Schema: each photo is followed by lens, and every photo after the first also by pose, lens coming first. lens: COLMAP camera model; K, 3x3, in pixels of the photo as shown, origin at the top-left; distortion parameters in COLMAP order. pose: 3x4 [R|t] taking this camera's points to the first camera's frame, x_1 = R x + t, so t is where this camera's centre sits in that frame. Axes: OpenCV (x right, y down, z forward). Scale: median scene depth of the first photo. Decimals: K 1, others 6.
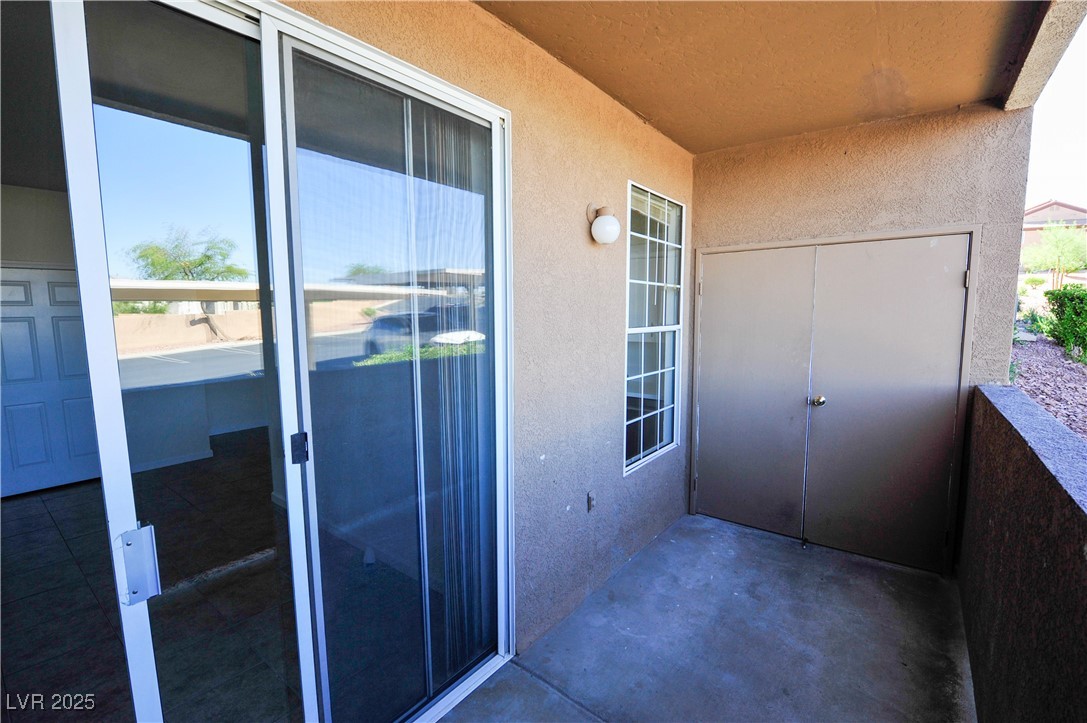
lens RADIAL K [[491.5, 0, 539.3], [0, 491.5, 366.3], [0, 0, 1]] dist [-0.012934, -0.003471]
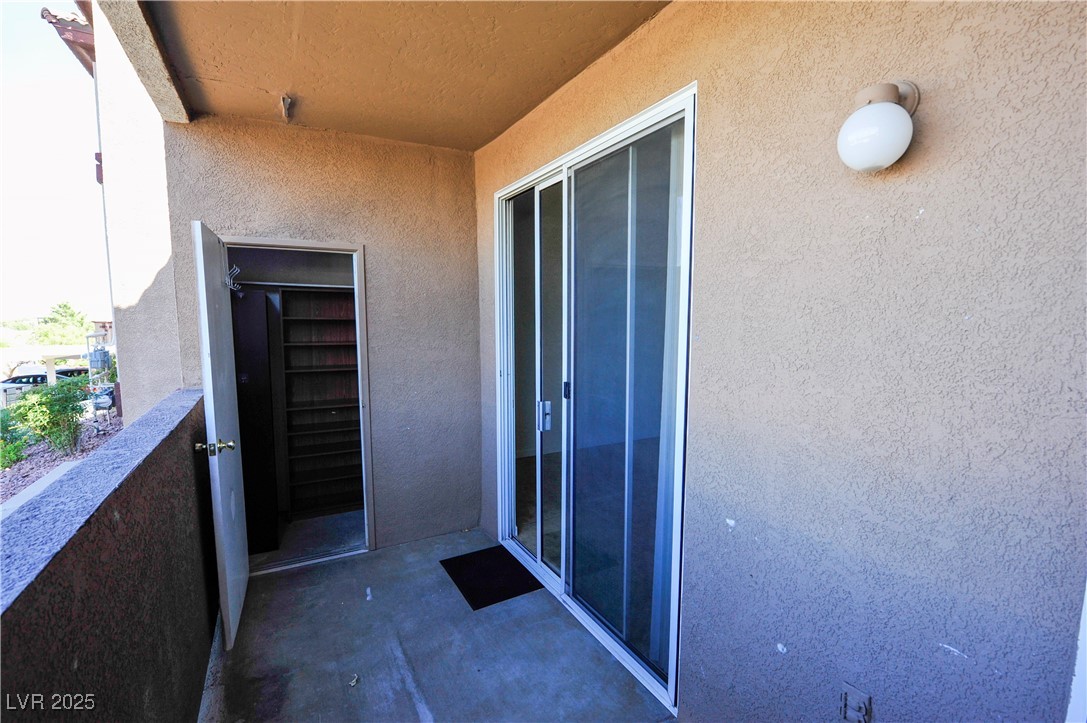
lens RADIAL K [[491.5, 0, 540.6], [0, 491.5, 360.4], [0, 0, 1]] dist [-0.012934, -0.003471]
pose [[-0.413902, 0.088478, -0.906011, 0.845855], [-0.100547, 0.984733, 0.142099, -0.133555], [0.904751, 0.149912, -0.398687, 1.143394]]
